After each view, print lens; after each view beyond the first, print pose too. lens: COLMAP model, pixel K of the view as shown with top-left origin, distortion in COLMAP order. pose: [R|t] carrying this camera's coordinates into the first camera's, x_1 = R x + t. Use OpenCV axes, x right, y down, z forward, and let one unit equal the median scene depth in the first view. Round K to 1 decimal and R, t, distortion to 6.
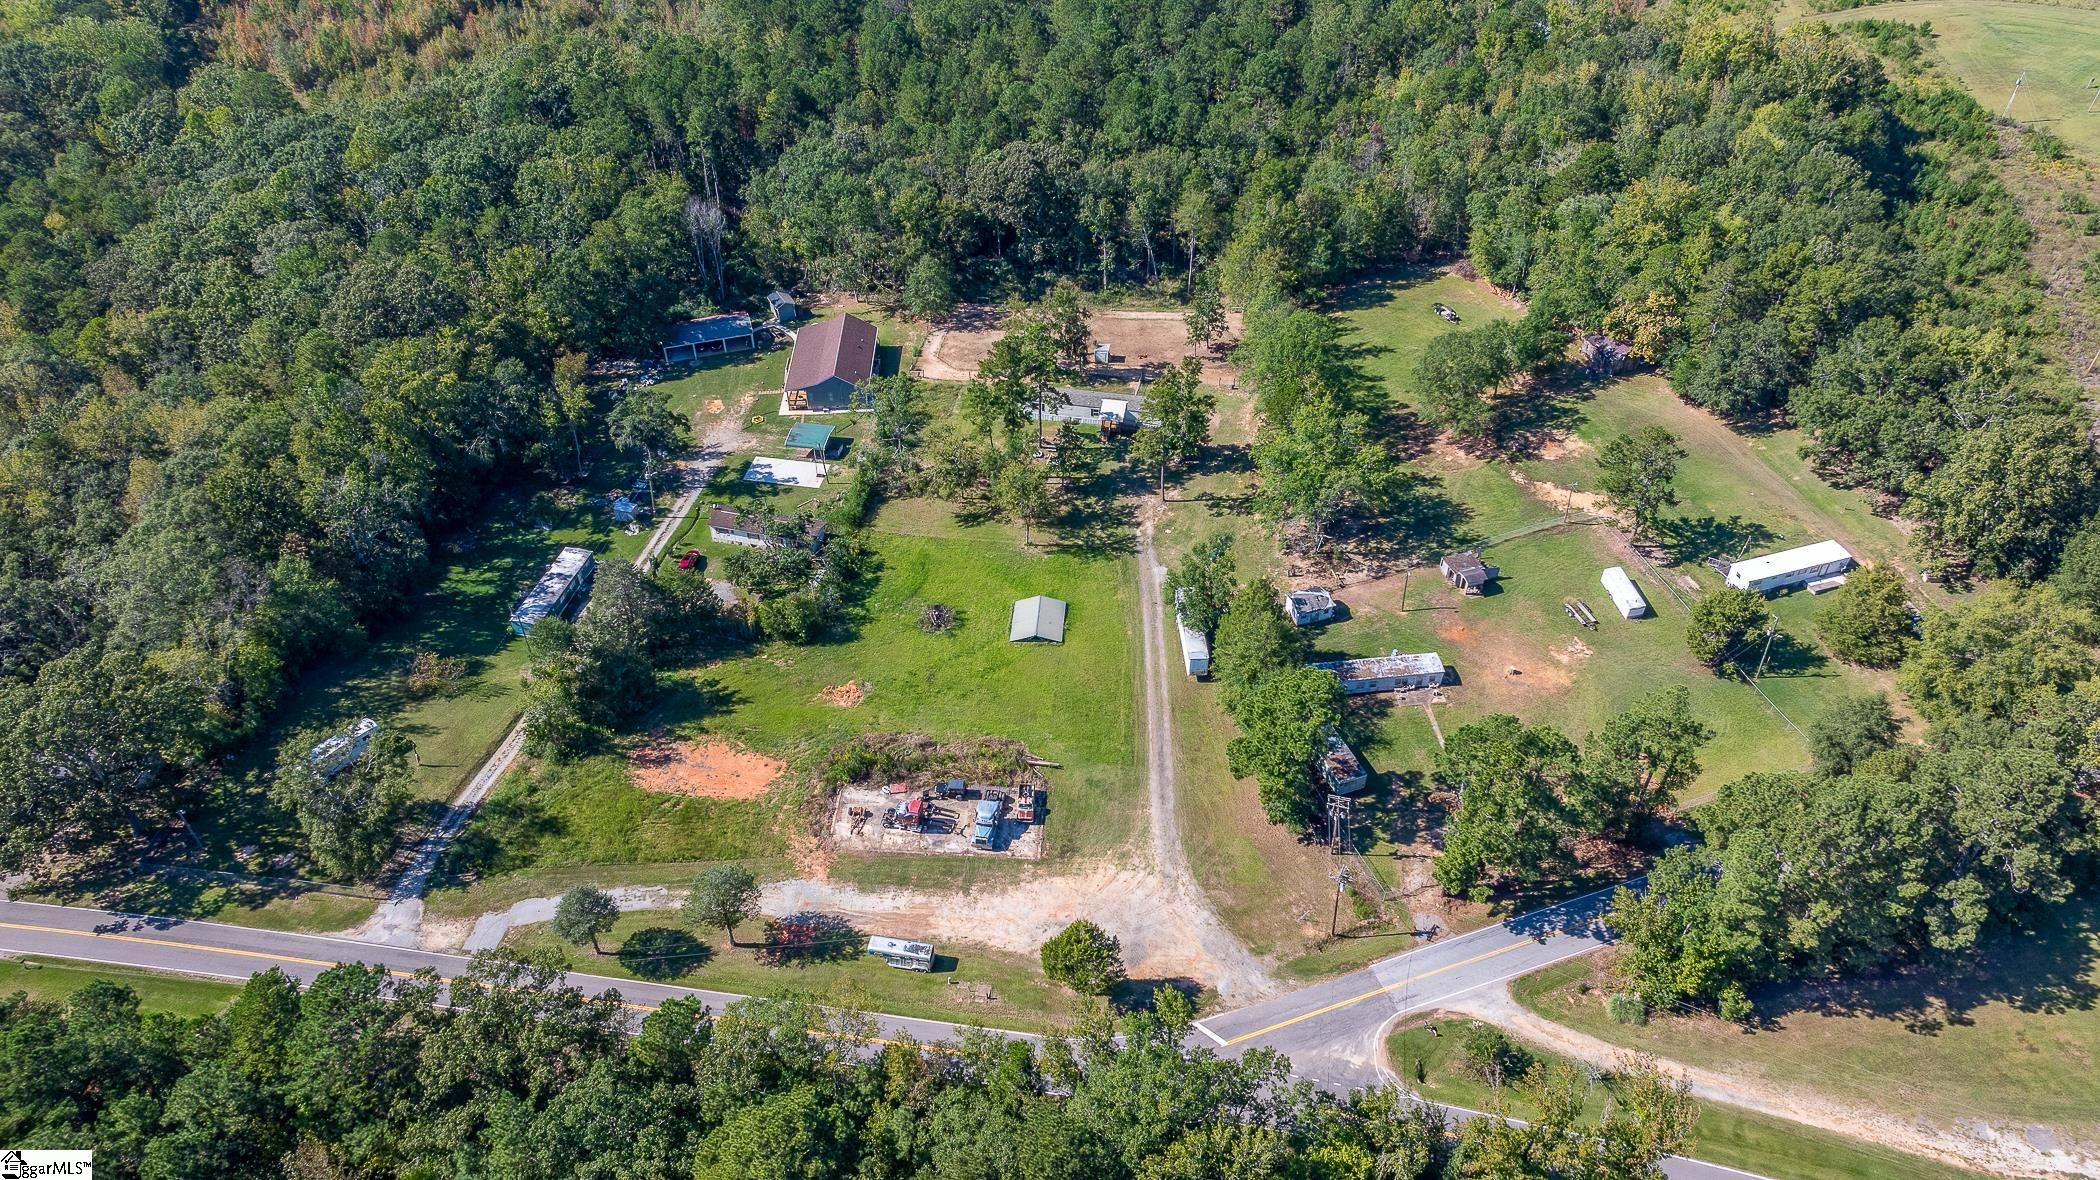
lens RADIAL K [[1478.0, 0, 1056.1], [0, 1478.0, 585.8], [0, 0, 1]] dist [-0.031965, 0.068745]
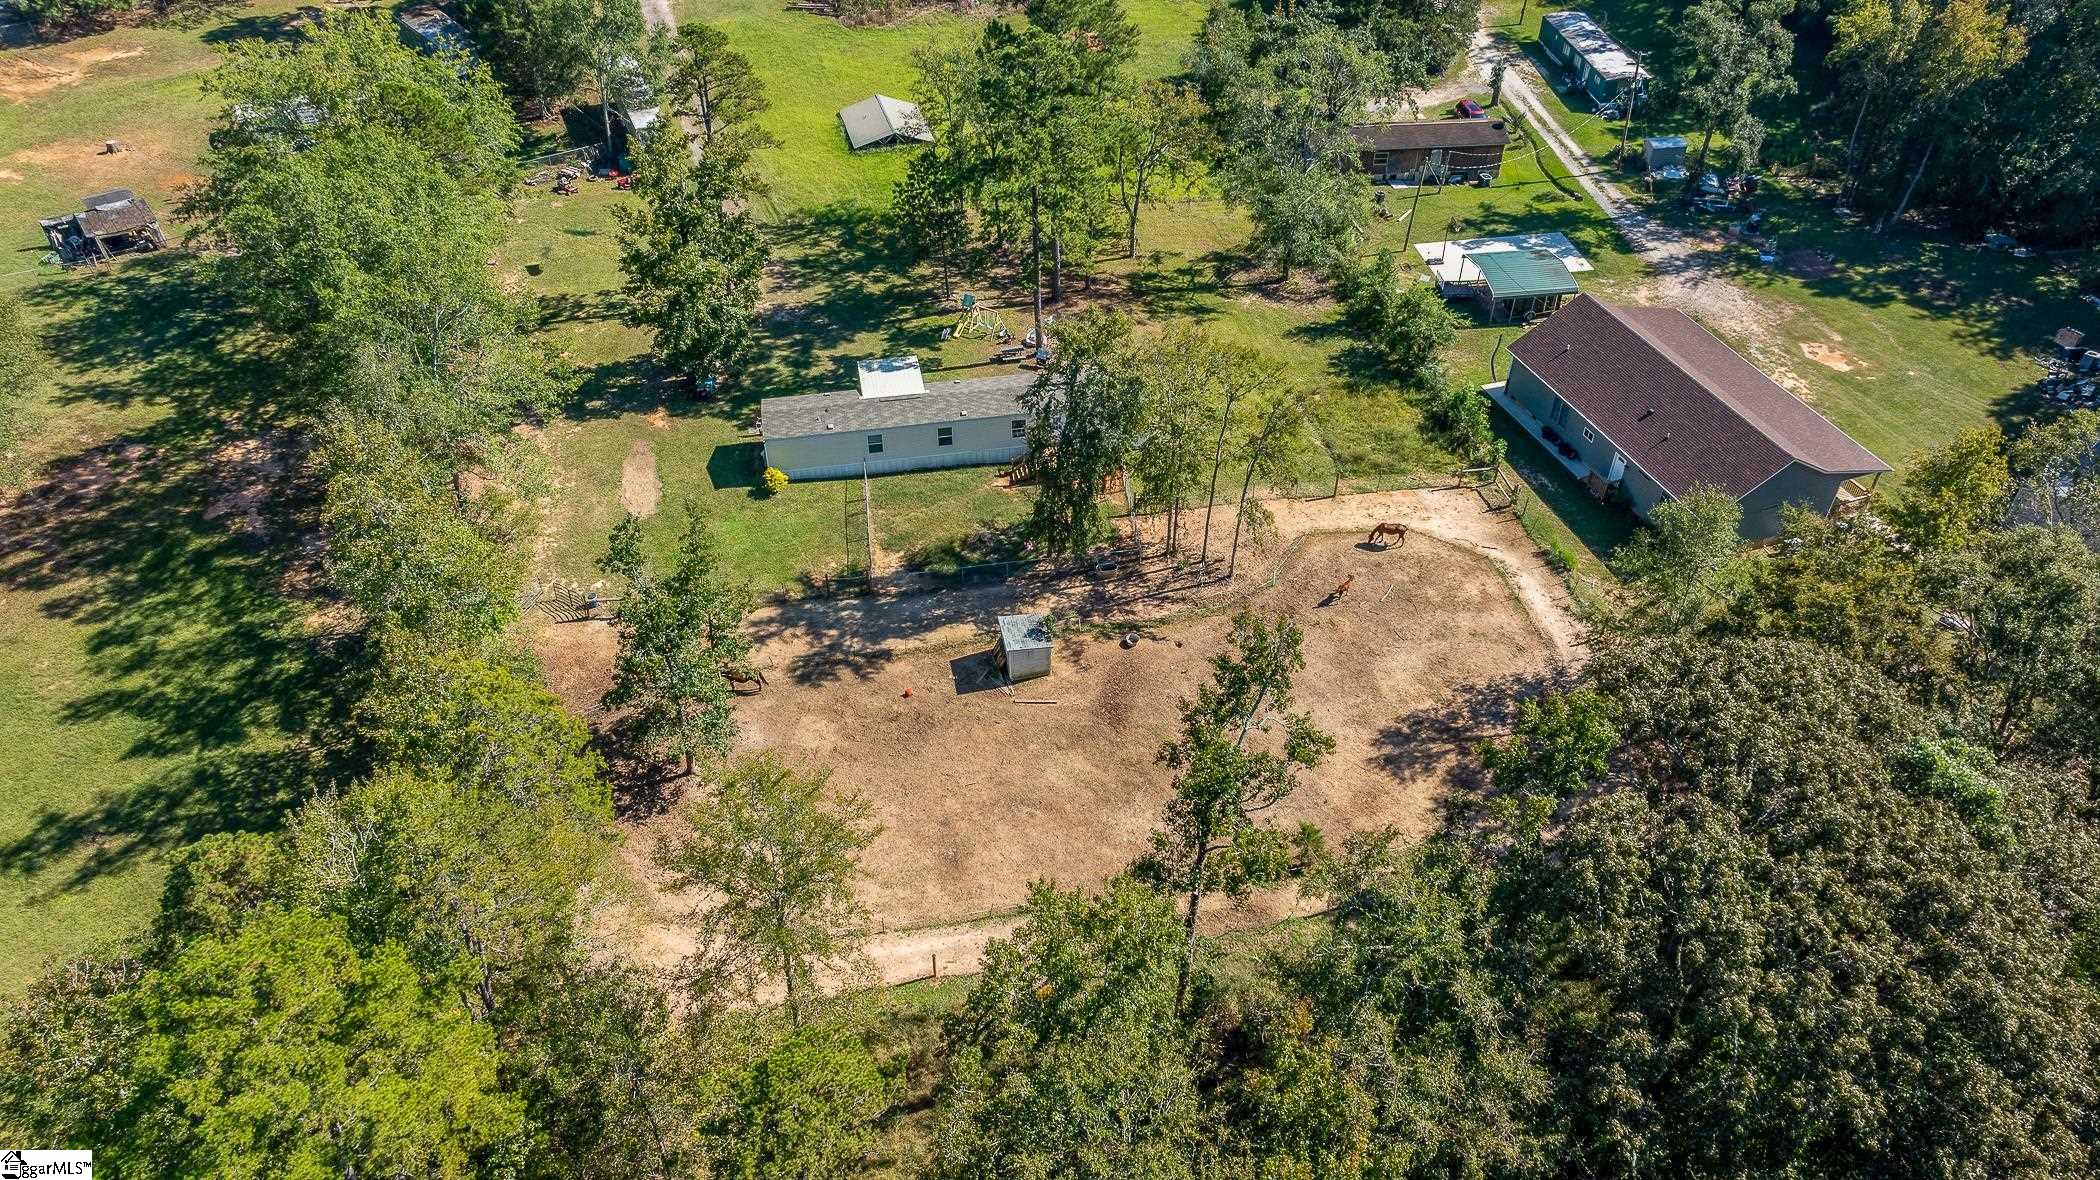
lens RADIAL K [[1478.0, 0, 1044.8], [0, 1478.0, 585.4], [0, 0, 1]] dist [-0.031965, 0.068745]
pose [[-0.941903, 0.224366, -0.249956, 0.117205], [-0.216687, 0.162708, 0.962587, -0.531970], [0.256642, 0.960826, -0.104638, 1.181667]]
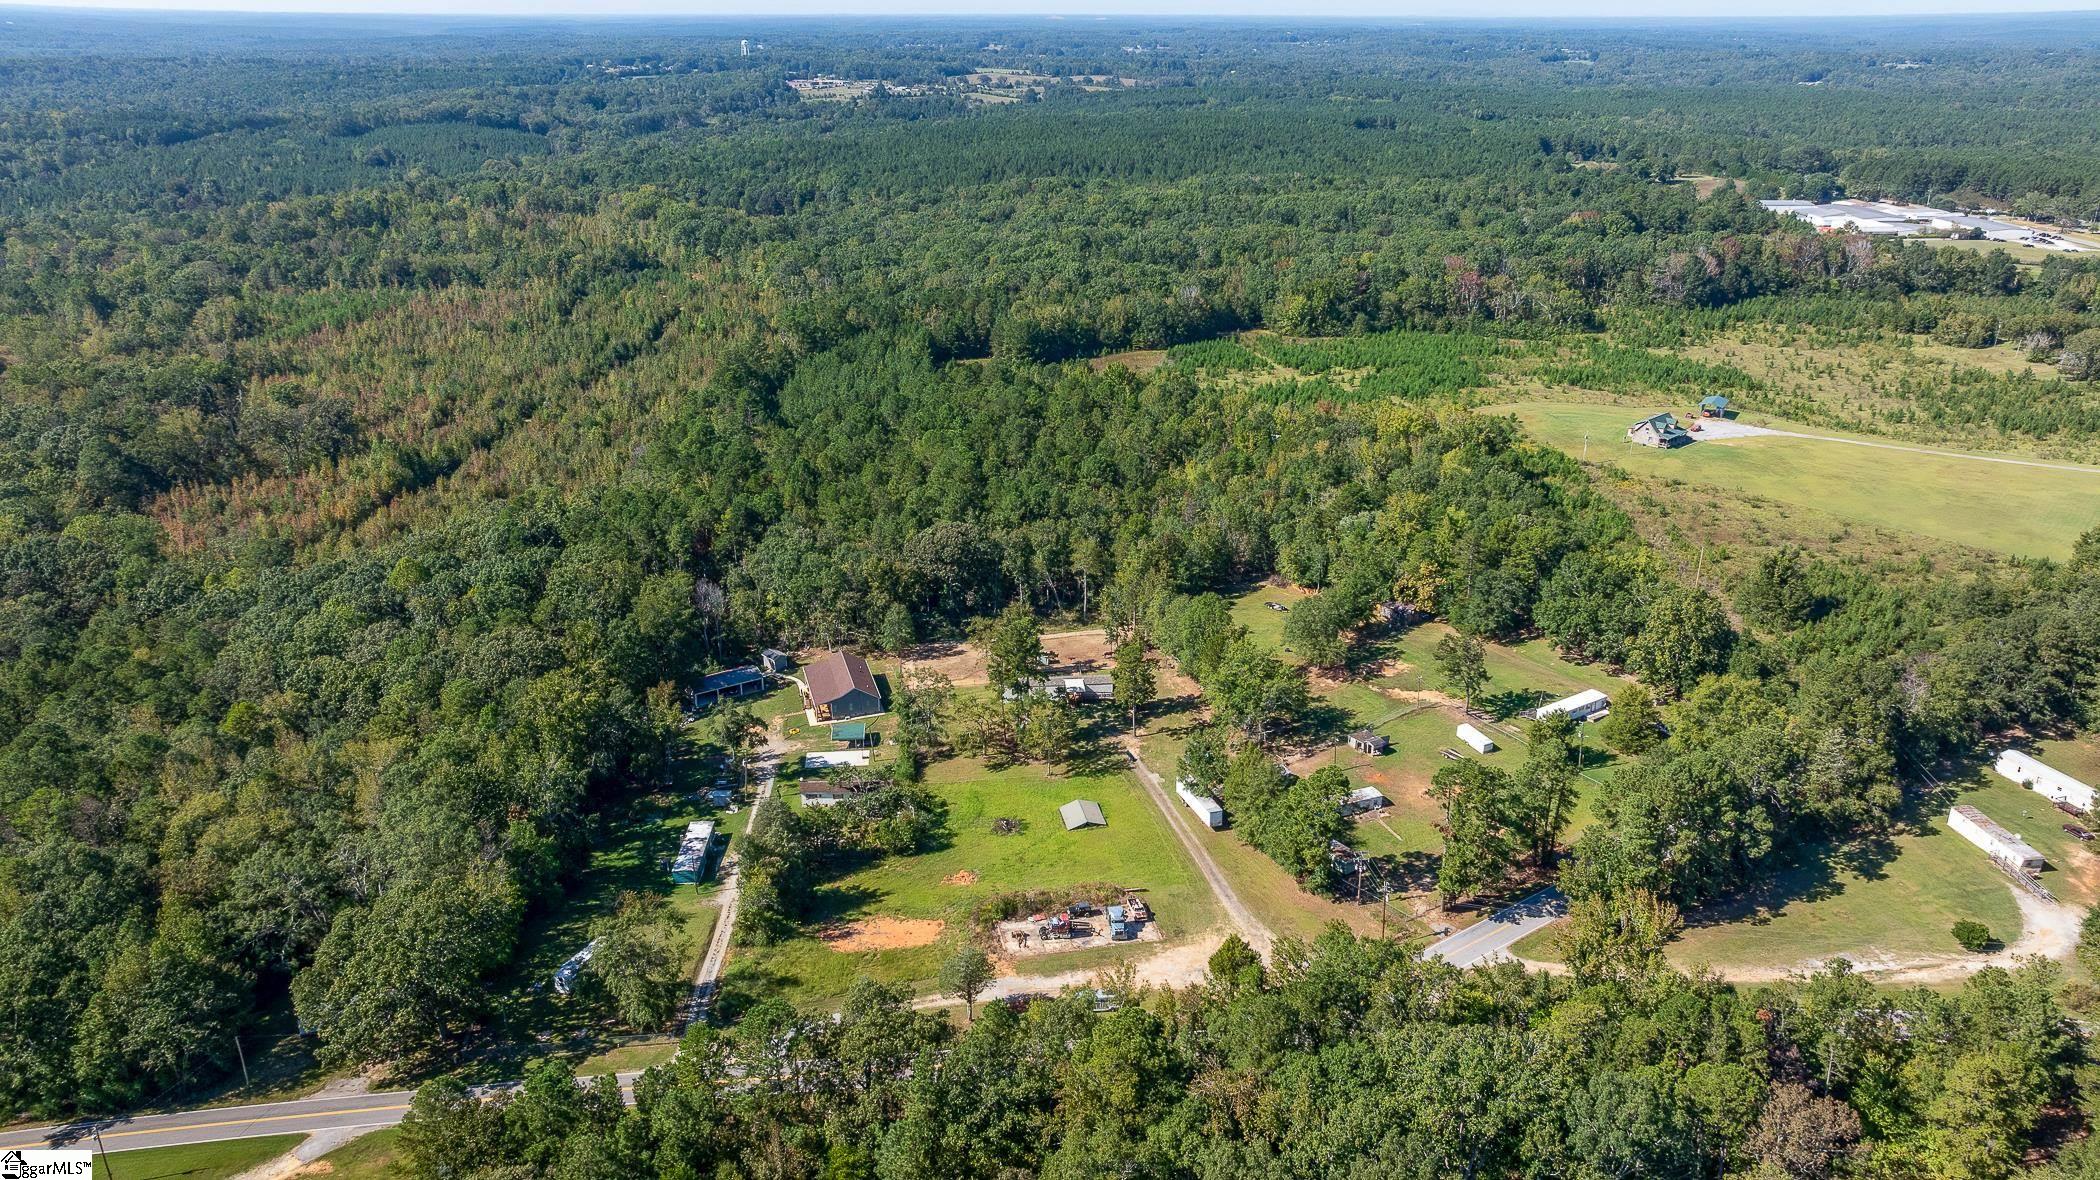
lens RADIAL K [[1478.0, 0, 1056.4], [0, 1478.0, 586.0], [0, 0, 1]] dist [-0.031965, 0.068745]
pose [[0.964716, -0.095610, 0.245319, -0.313908], [0.172093, 0.934136, -0.312688, 0.223021], [-0.199265, 0.343873, 0.917630, -0.257384]]
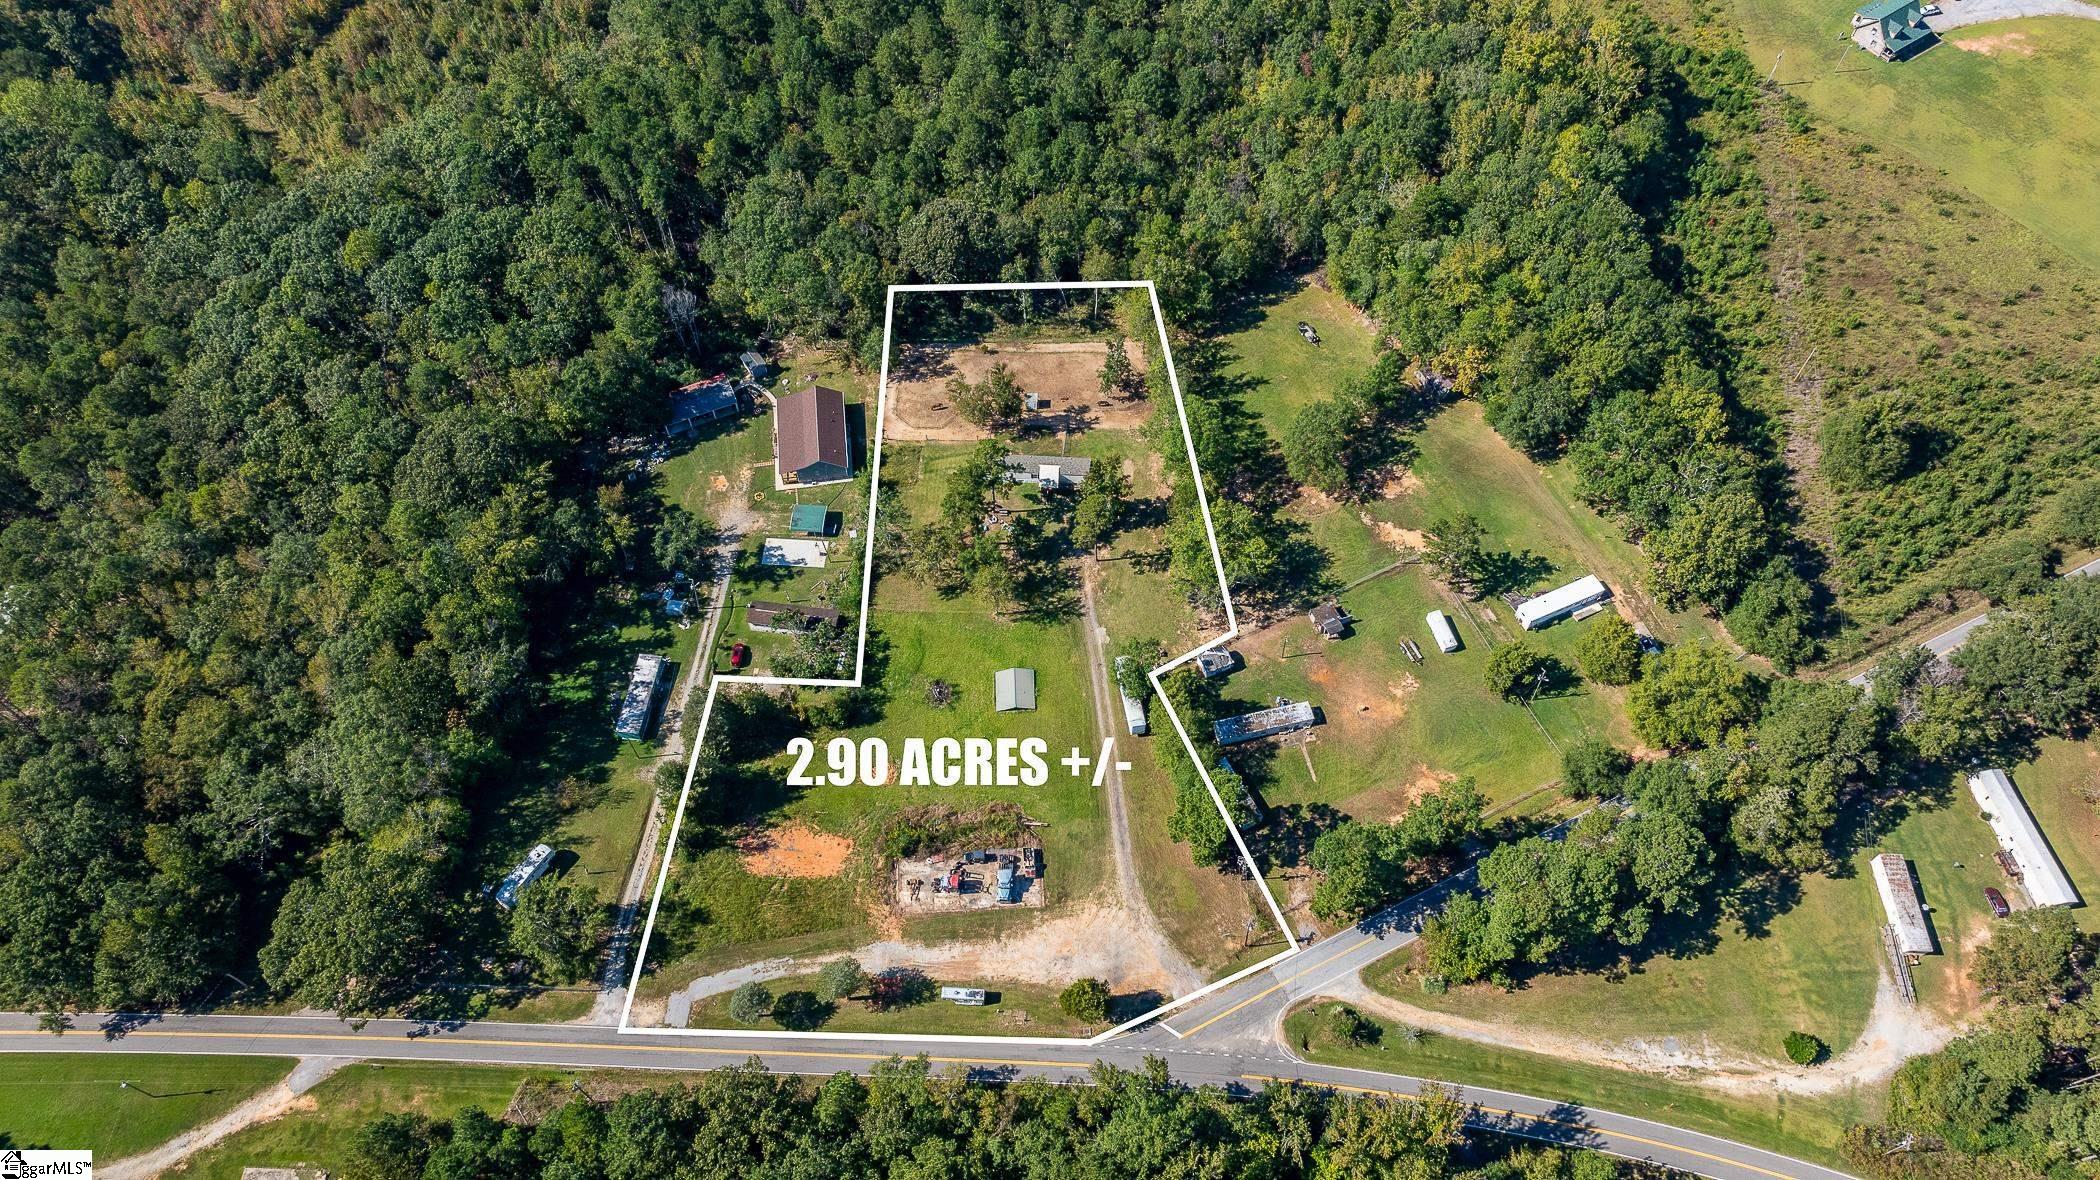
lens RADIAL K [[1478.0, 0, 1054.8], [0, 1478.0, 583.8], [0, 0, 1]] dist [-0.031965, 0.068745]
pose [[0.993235, -0.095653, 0.065843, -0.051415], [0.073725, 0.957498, 0.278860, -0.406478], [-0.089719, -0.272119, 0.958072, -0.239969]]
